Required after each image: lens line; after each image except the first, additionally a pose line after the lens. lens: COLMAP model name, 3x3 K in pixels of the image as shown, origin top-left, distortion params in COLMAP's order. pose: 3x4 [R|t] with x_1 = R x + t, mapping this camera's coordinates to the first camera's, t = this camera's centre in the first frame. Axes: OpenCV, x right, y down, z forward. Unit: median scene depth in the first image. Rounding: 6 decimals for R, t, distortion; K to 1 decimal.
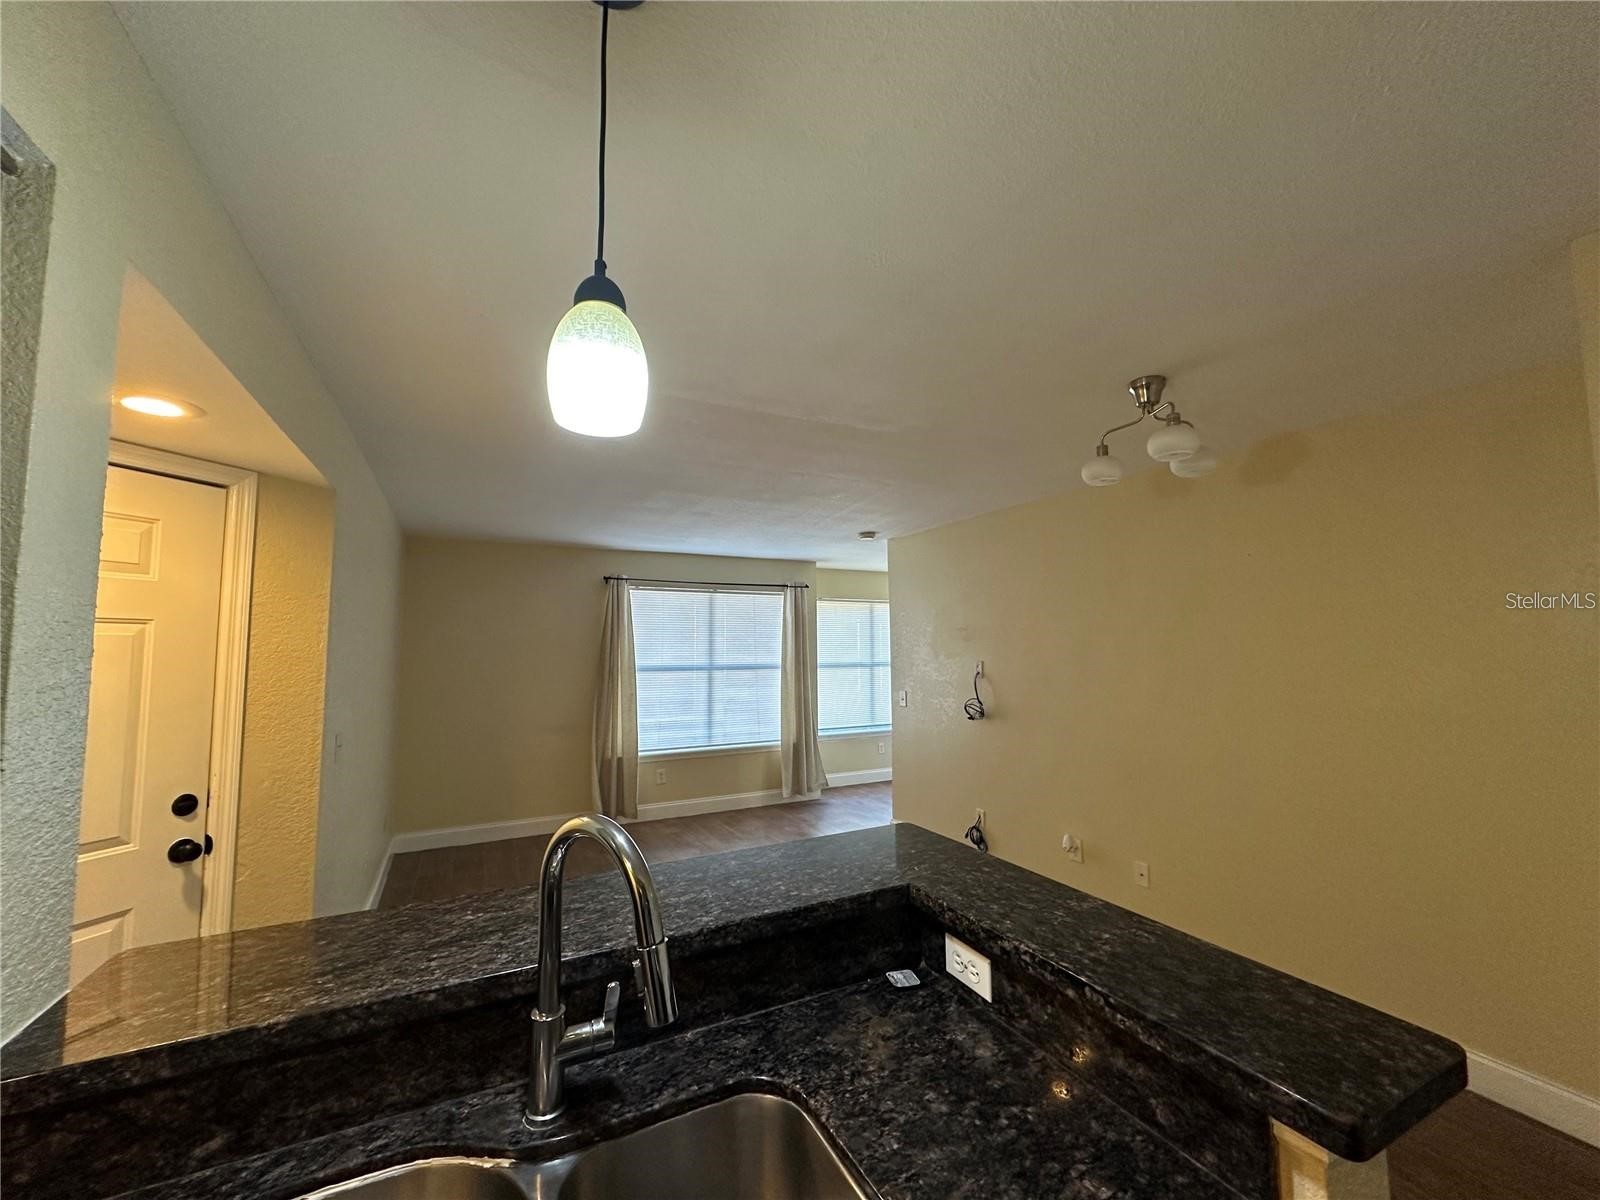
lens RADIAL K [[632.5, 0, 800.0], [0, 632.5, 600.0], [0, 0, 1]] dist [0.000645, 0.000204]
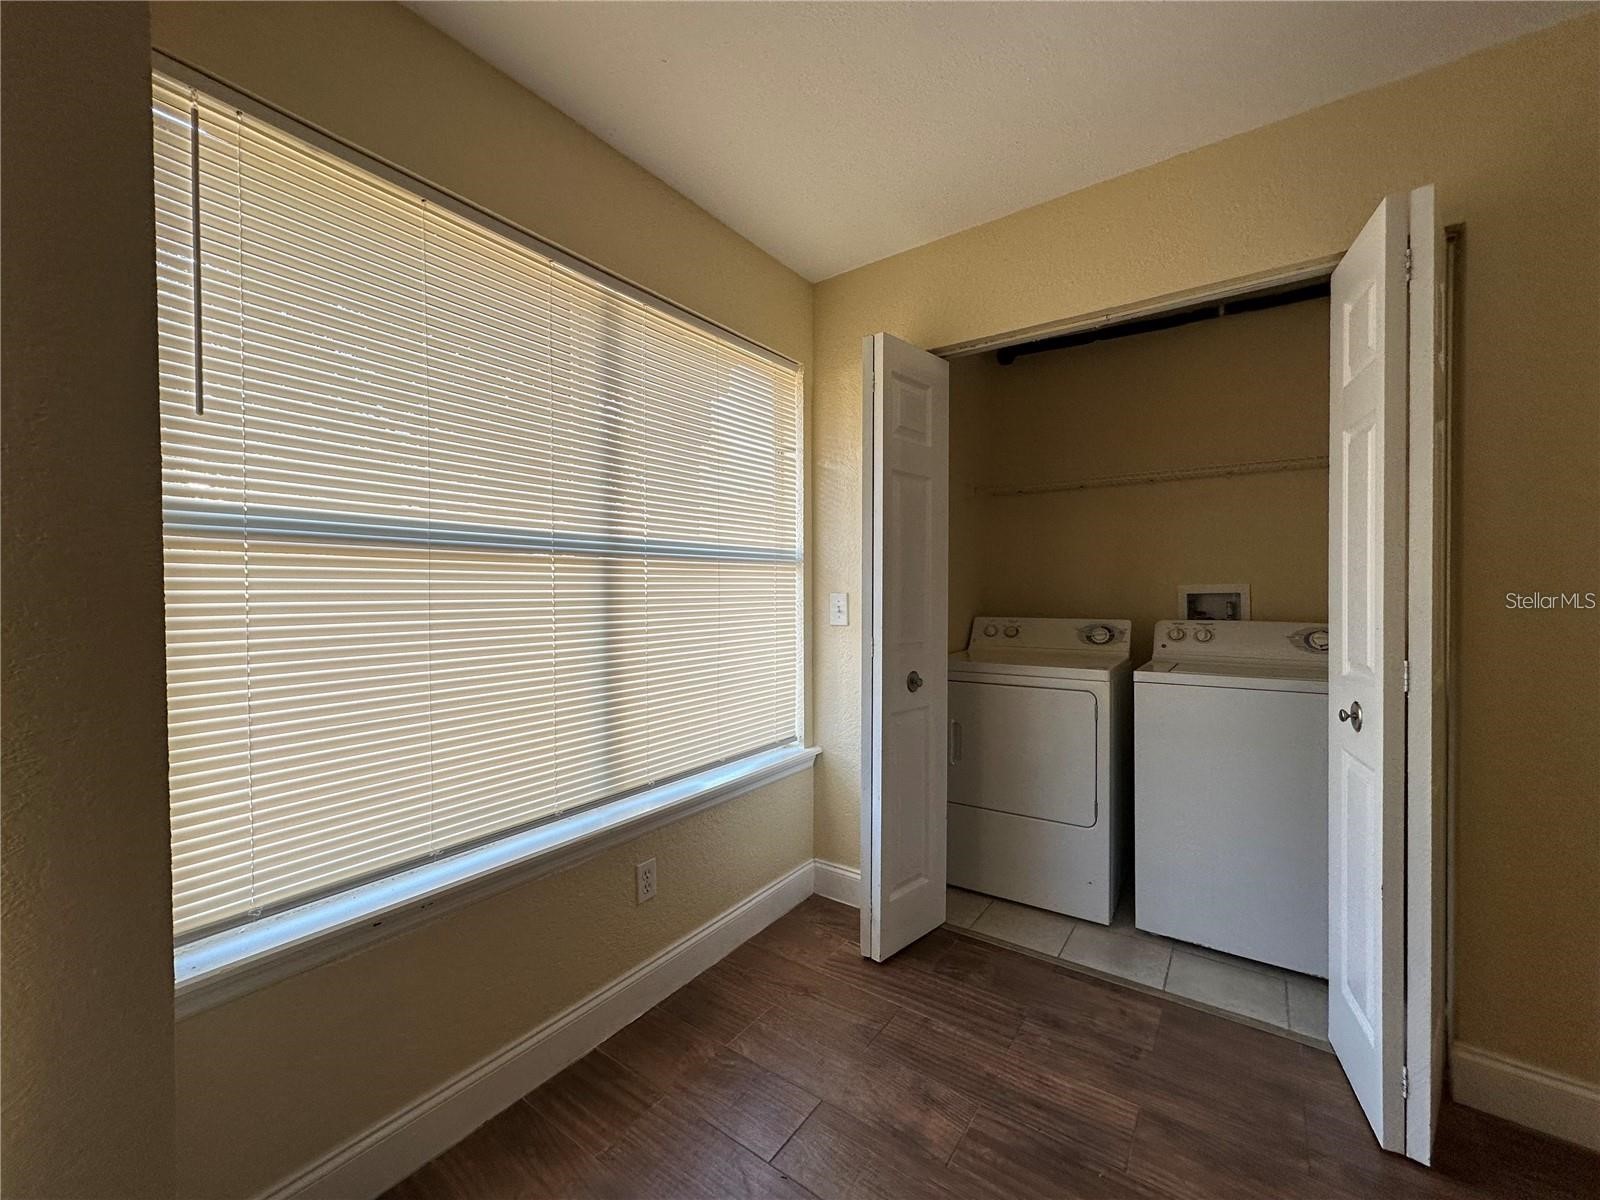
lens RADIAL K [[635.3, 0, 799.2], [0, 635.3, 598.3], [0, 0, 1]] dist [-0.000094, 0.000092]
pose [[0.890255, -0.005640, 0.455428, 0.129065], [-0.035225, 0.996076, 0.081191, 0.191331], [-0.454099, -0.088324, 0.886563, 1.440868]]
